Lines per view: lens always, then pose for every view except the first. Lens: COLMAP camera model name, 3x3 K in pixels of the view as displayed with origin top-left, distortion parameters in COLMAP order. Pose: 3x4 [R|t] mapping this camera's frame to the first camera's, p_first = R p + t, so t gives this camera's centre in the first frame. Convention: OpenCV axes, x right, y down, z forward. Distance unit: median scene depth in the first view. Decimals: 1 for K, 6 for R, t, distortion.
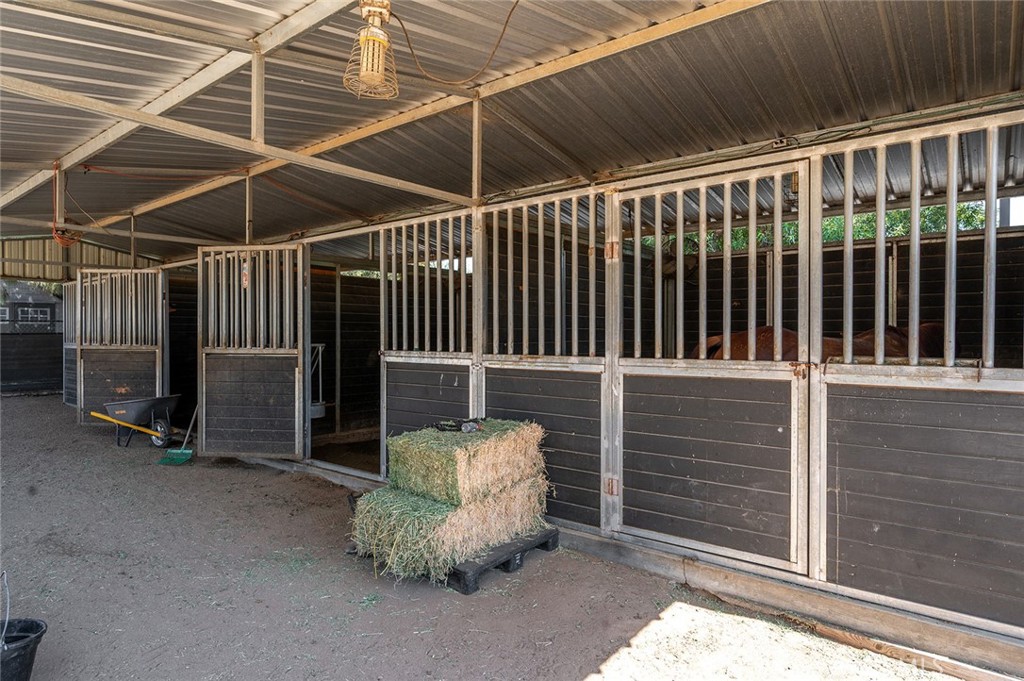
lens RADIAL K [[597.1, 0, 510.2], [0, 597.1, 342.0], [0, 0, 1]] dist [0.000927, 0.002519]
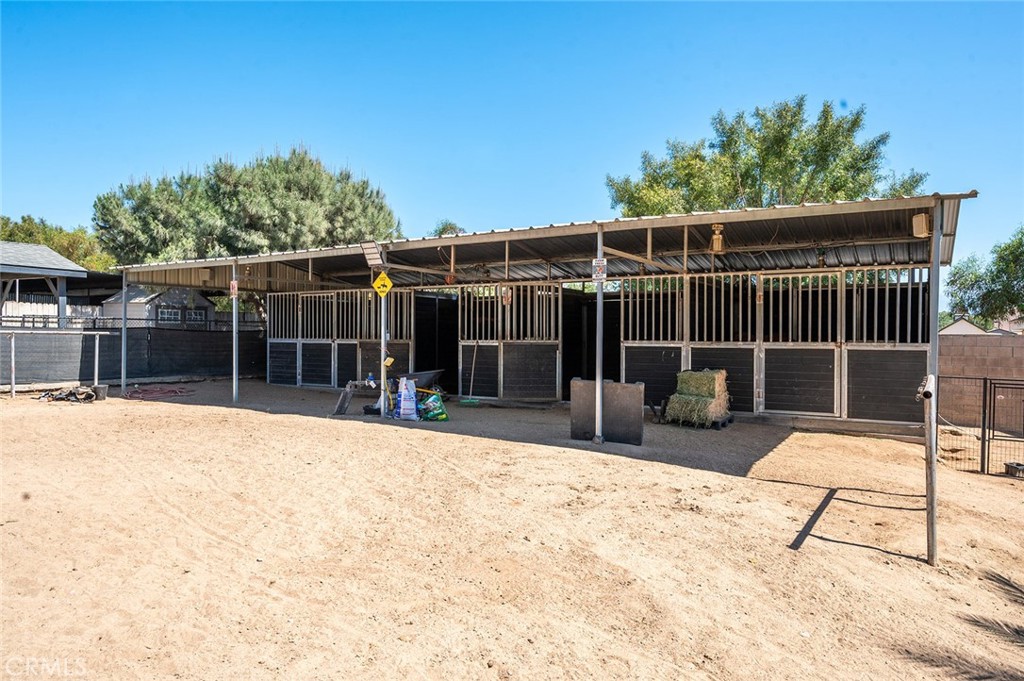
lens RADIAL K [[662.9, 0, 513.6], [0, 662.9, 339.2], [0, 0, 1]] dist [-0.002851, -0.000245]
pose [[0.991633, -0.001785, 0.129075, -1.182114], [0.001903, 0.999998, -0.000787, 0.015257], [-0.129074, 0.001026, 0.991634, -1.569219]]
